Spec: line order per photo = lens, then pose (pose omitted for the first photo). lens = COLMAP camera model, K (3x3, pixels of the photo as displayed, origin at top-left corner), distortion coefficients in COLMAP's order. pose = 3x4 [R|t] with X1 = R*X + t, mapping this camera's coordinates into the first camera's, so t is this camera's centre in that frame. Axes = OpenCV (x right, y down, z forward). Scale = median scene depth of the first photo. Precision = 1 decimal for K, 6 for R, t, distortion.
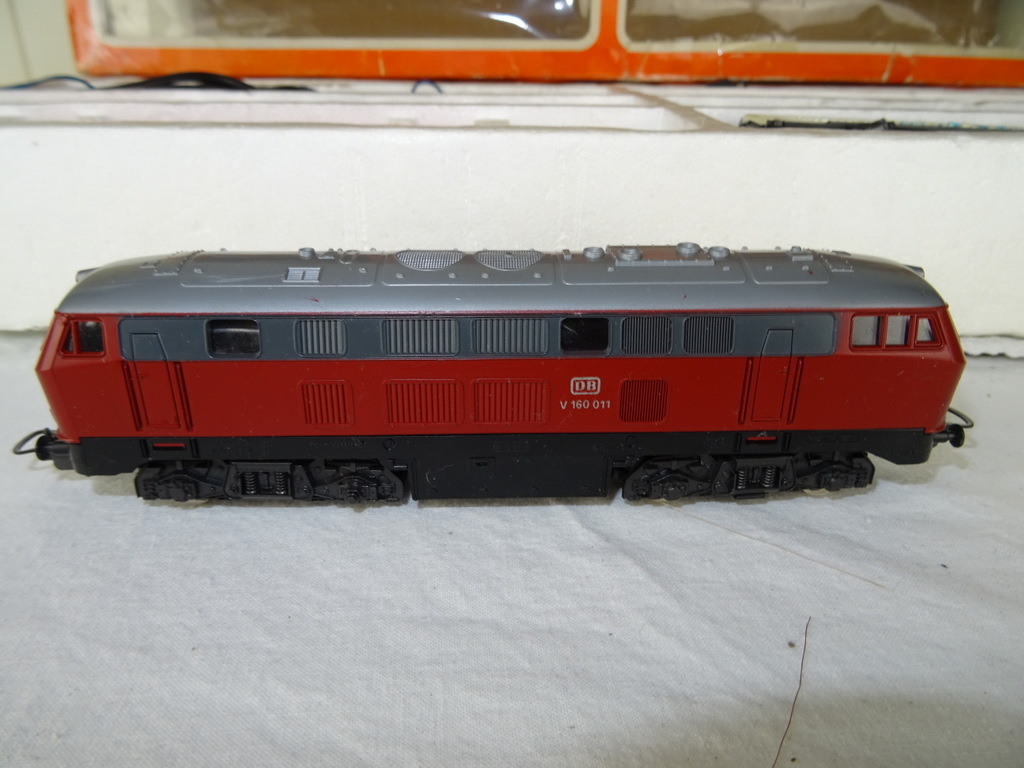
lens RADIAL K [[721.6, 0, 511.1], [0, 721.6, 385.8], [0, 0, 1]] dist [0.007975, -0.003737]
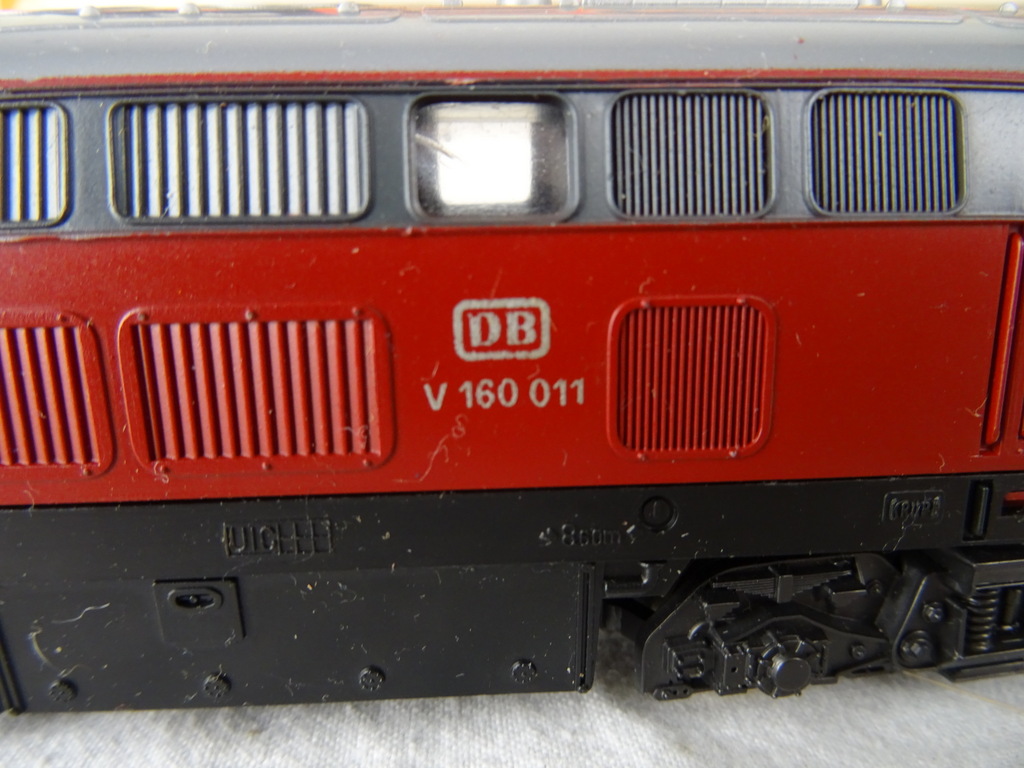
lens RADIAL K [[721.6, 0, 508.5], [0, 721.6, 380.9], [0, 0, 1]] dist [0.007975, -0.003737]
pose [[0.999597, -0.023556, 0.015859, 0.672109], [0.026006, 0.983680, -0.178036, 0.515642], [-0.011407, 0.178377, 0.983896, 4.673399]]
